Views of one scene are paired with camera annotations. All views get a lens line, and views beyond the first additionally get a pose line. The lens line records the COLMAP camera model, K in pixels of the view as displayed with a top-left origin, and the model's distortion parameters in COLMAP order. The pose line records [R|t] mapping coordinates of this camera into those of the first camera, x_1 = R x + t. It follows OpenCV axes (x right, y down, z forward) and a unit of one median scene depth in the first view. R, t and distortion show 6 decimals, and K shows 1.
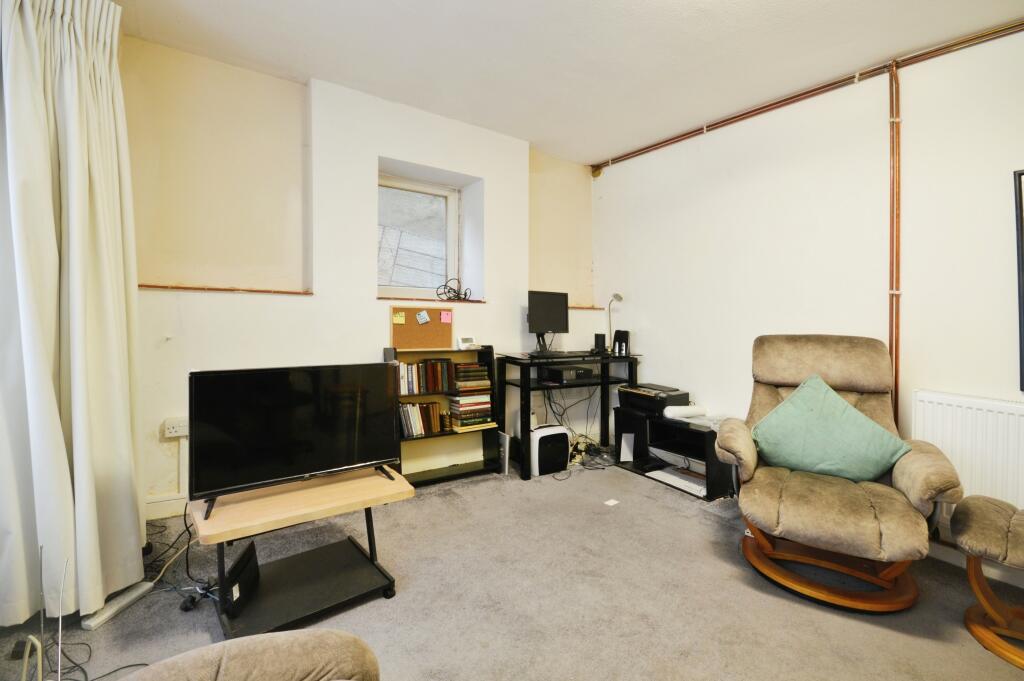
lens RADIAL K [[444.6, 0, 512.3], [0, 444.6, 309.0], [0, 0, 1]] dist [-0.056419, 0.000014]
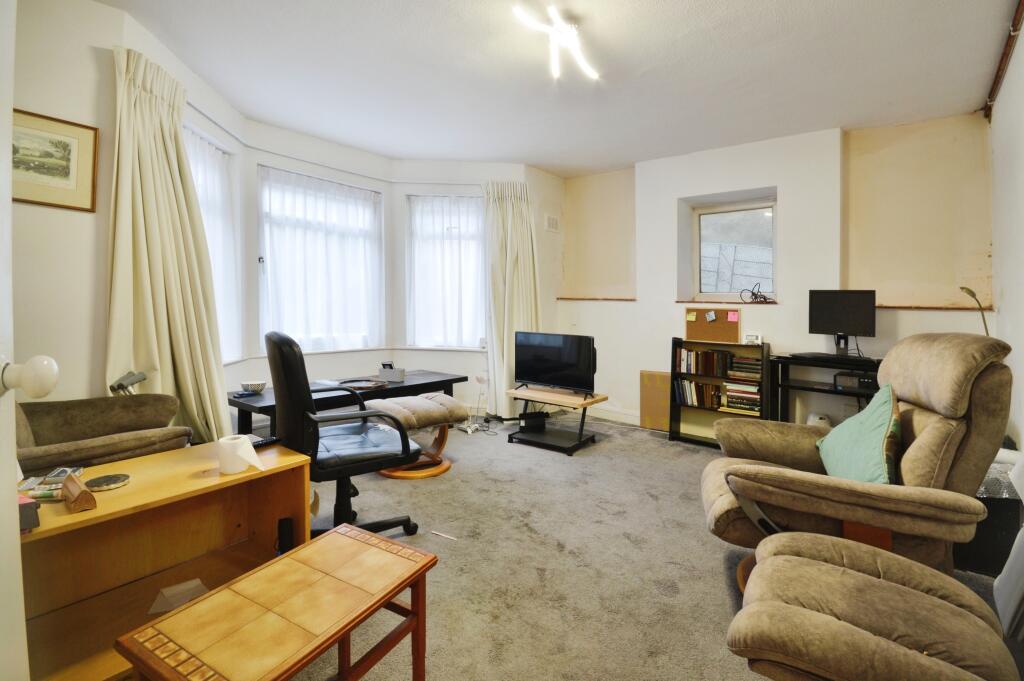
lens RADIAL K [[444.6, 0, 512.3], [0, 444.6, 309.0], [0, 0, 1]] dist [-0.056419, 0.000014]
pose [[0.296036, -0.005508, -0.955161, 0.821225], [-0.005597, 0.999956, -0.007501, 0.010545], [0.955160, 0.007567, 0.295992, 0.088817]]
